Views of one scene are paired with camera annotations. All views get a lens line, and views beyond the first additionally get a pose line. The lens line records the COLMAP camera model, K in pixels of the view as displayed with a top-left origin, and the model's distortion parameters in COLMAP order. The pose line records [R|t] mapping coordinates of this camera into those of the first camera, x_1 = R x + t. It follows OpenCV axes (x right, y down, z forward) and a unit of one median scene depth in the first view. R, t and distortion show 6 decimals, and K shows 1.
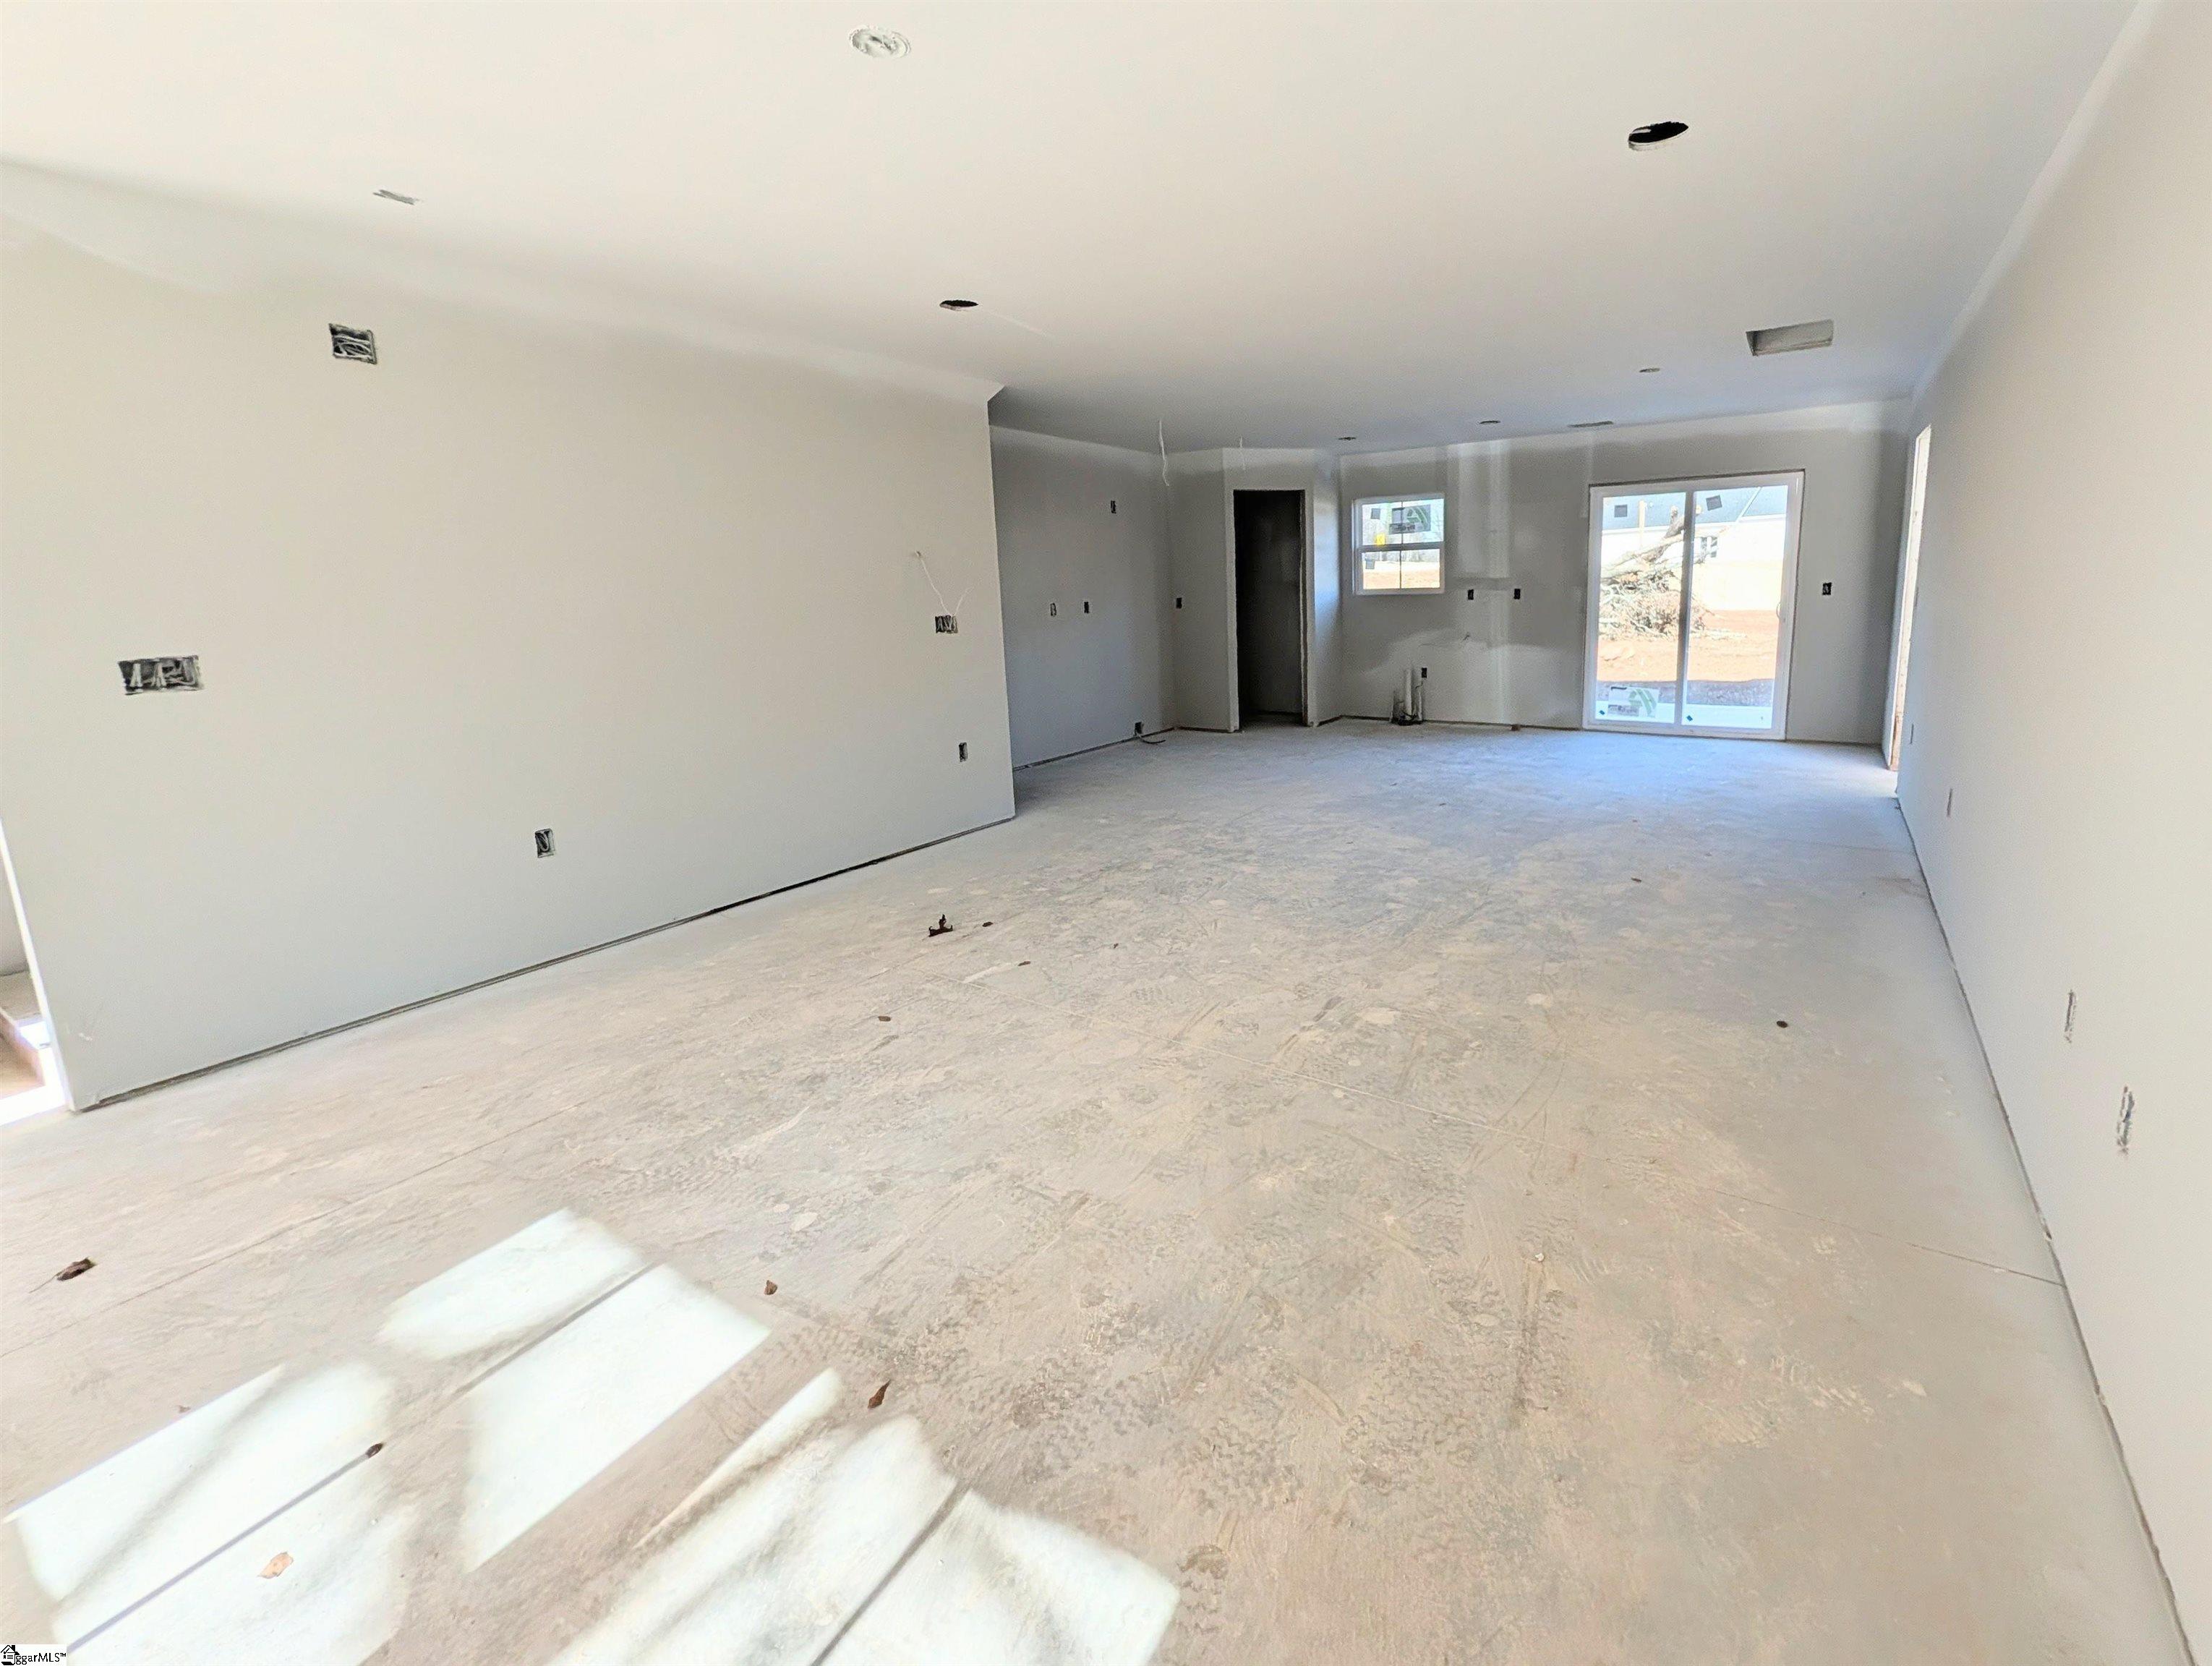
lens RADIAL K [[942.0, 0, 1232.3], [0, 942.0, 752.2], [0, 0, 1]] dist [0.000363, 0.000201]
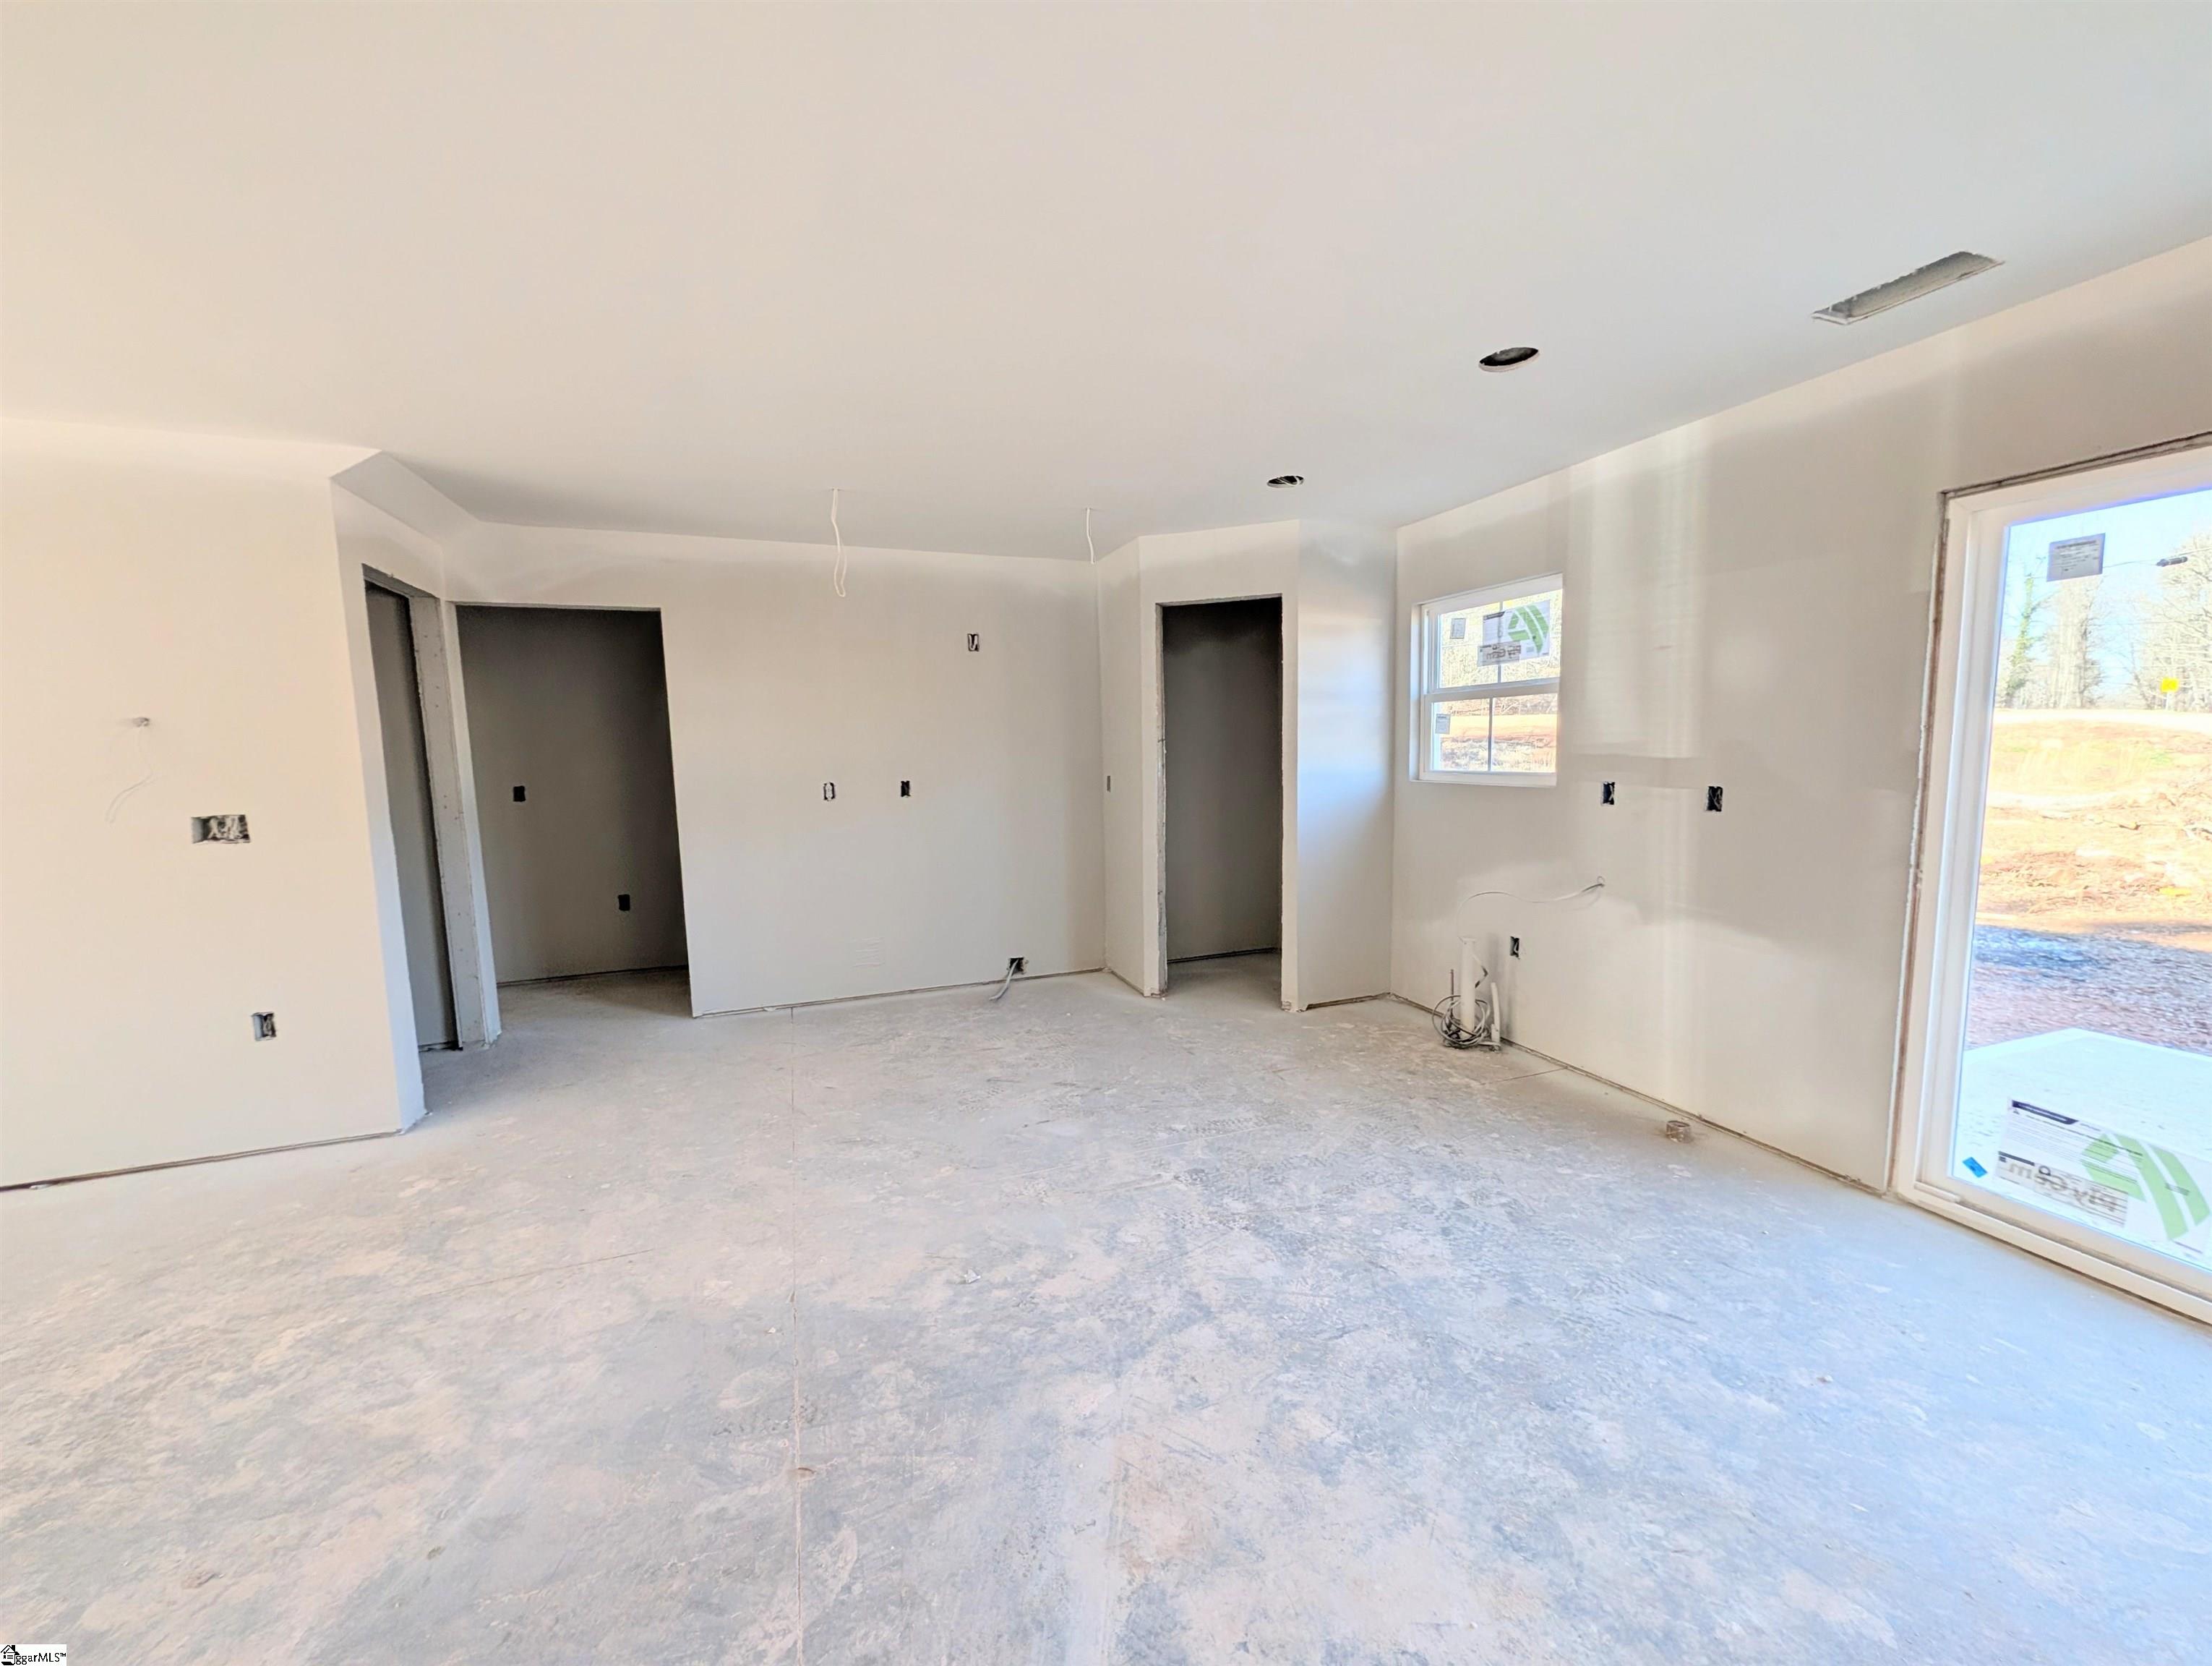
lens RADIAL K [[849.6, 0, 1111.9], [0, 849.6, 838.3], [0, 0, 1]] dist [-0.001486, 0.000674]
pose [[0.786347, 0.081907, -0.612331, 0.374878], [-0.114746, 0.993289, -0.014490, -0.135699], [0.607035, 0.081657, 0.790469, 0.650836]]
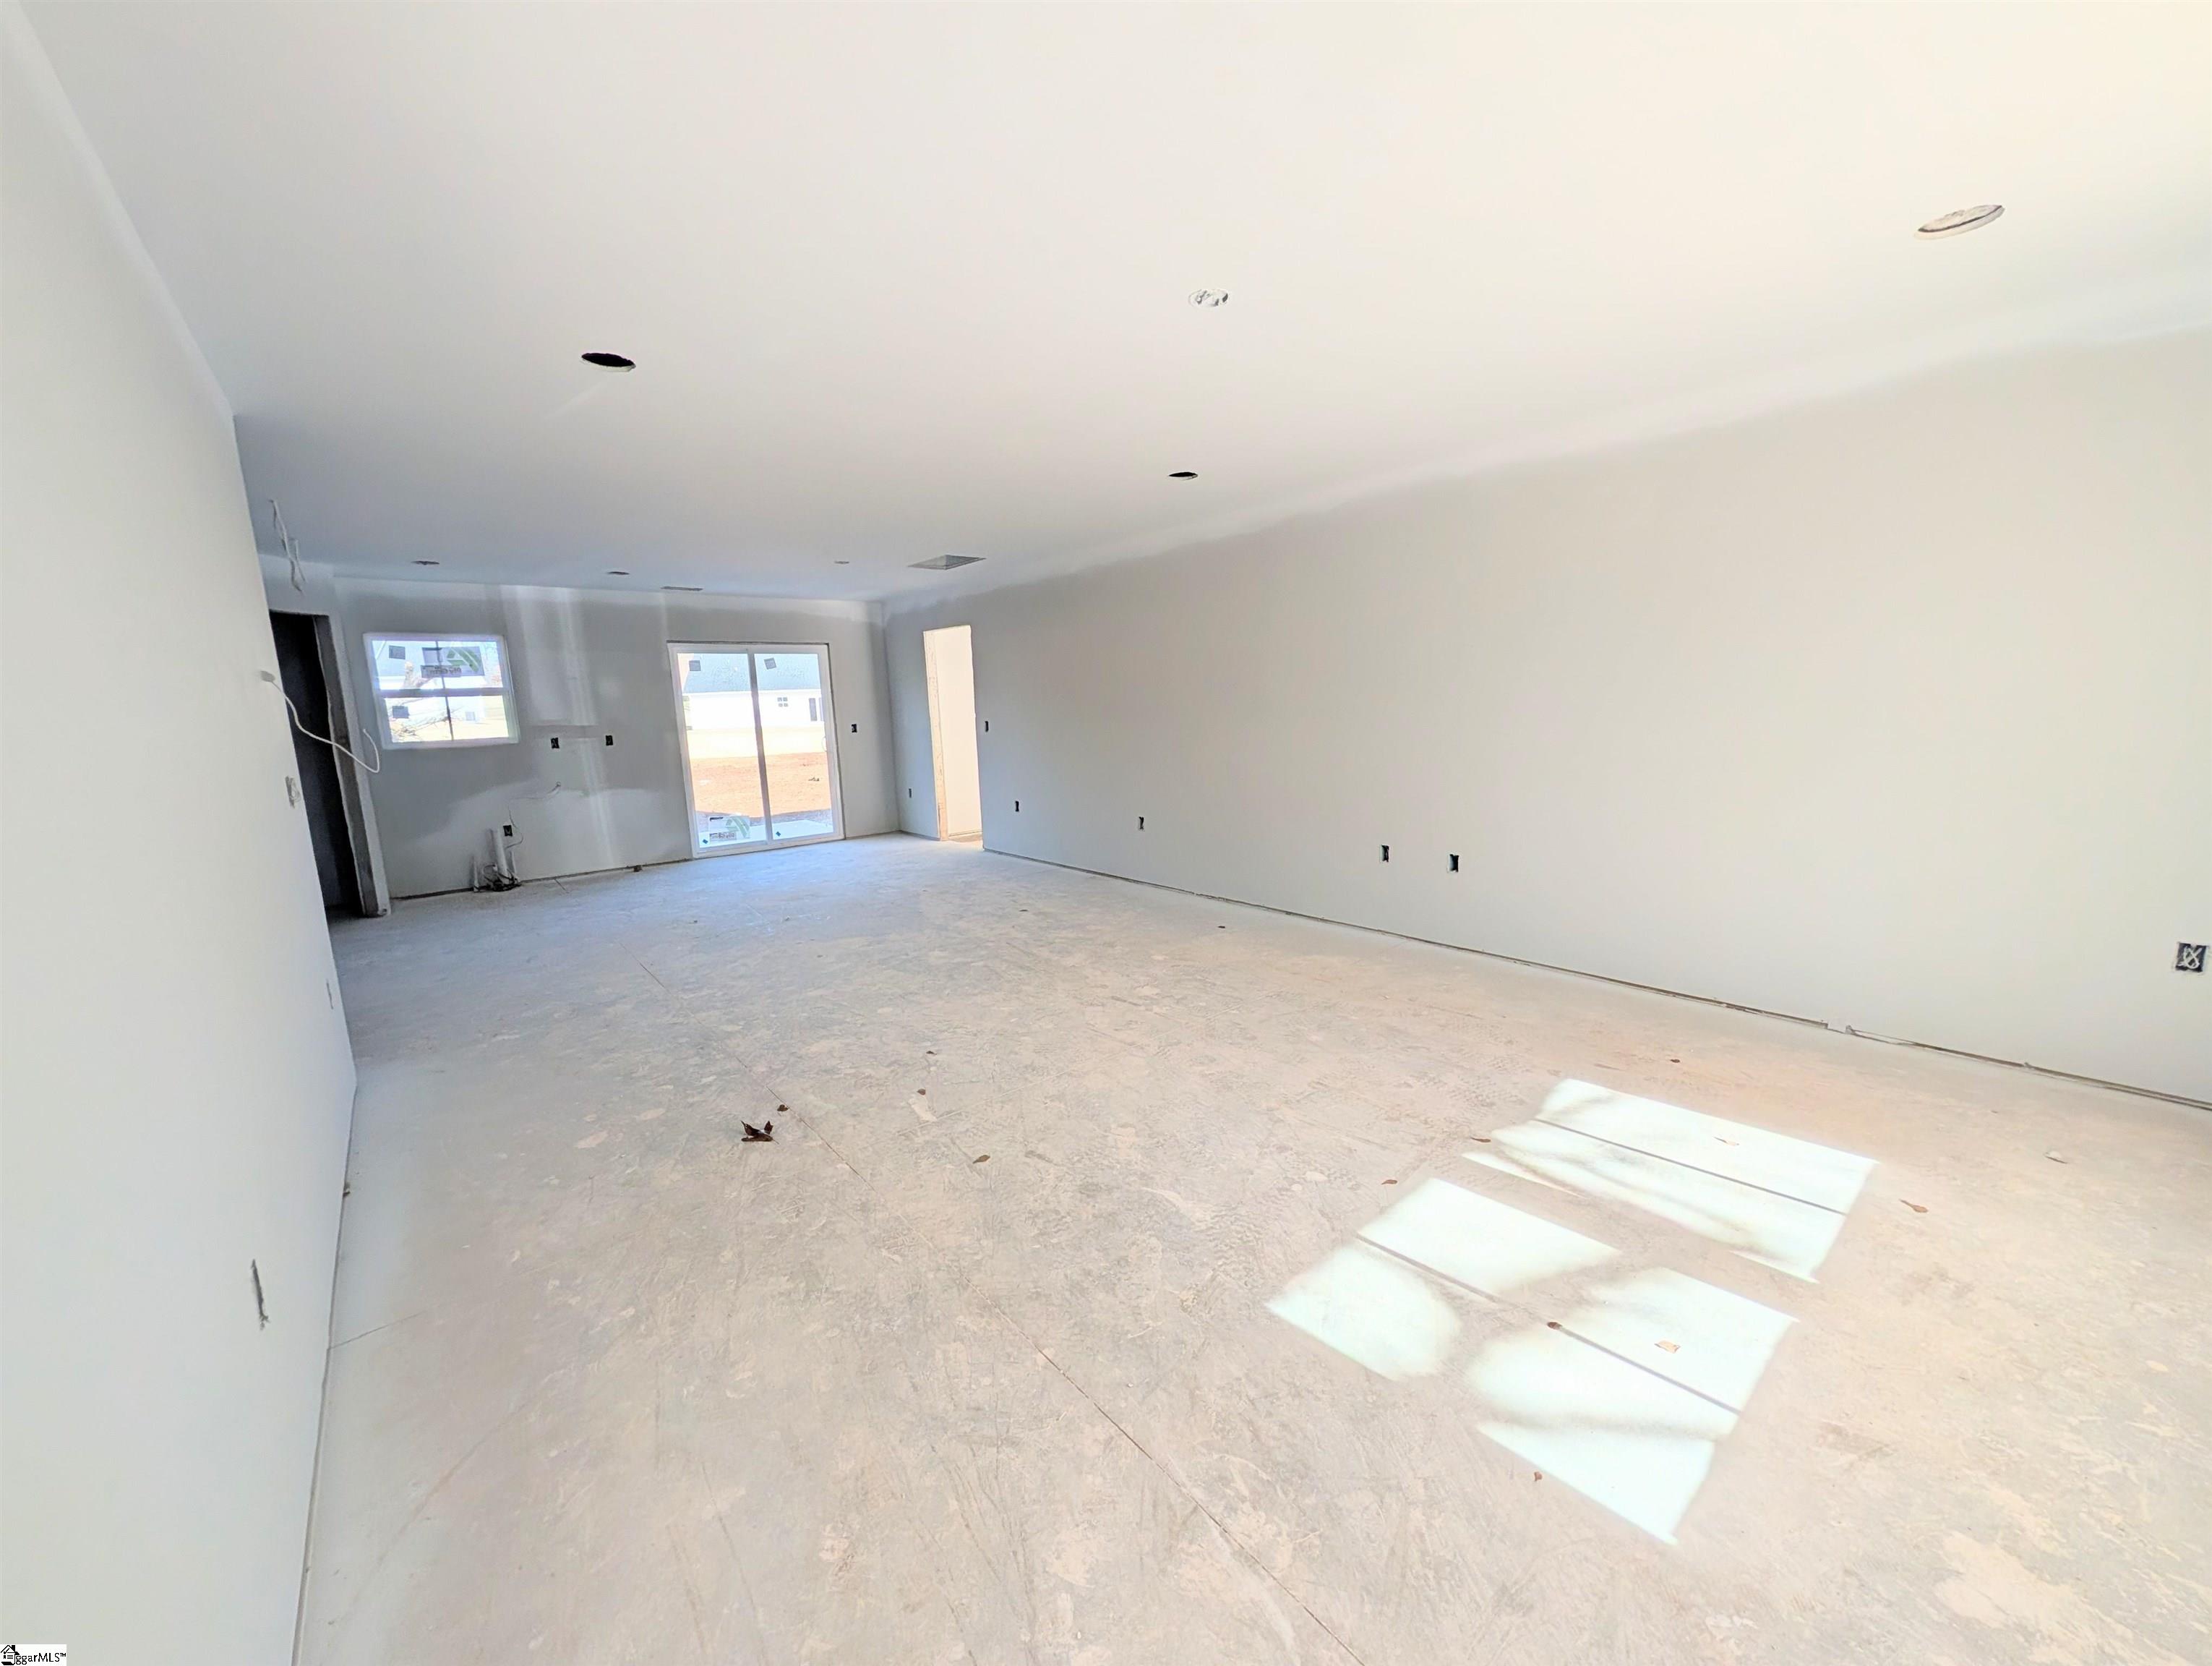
lens RADIAL K [[849.6, 0, 1107.8], [0, 849.6, 840.0], [0, 0, 1]] dist [-0.001486, 0.000674]
pose [[0.324176, -0.136408, 0.936111, -0.464334], [0.195046, 0.977926, 0.074957, -0.030021], [-0.925671, 0.158285, 0.343625, 0.230871]]
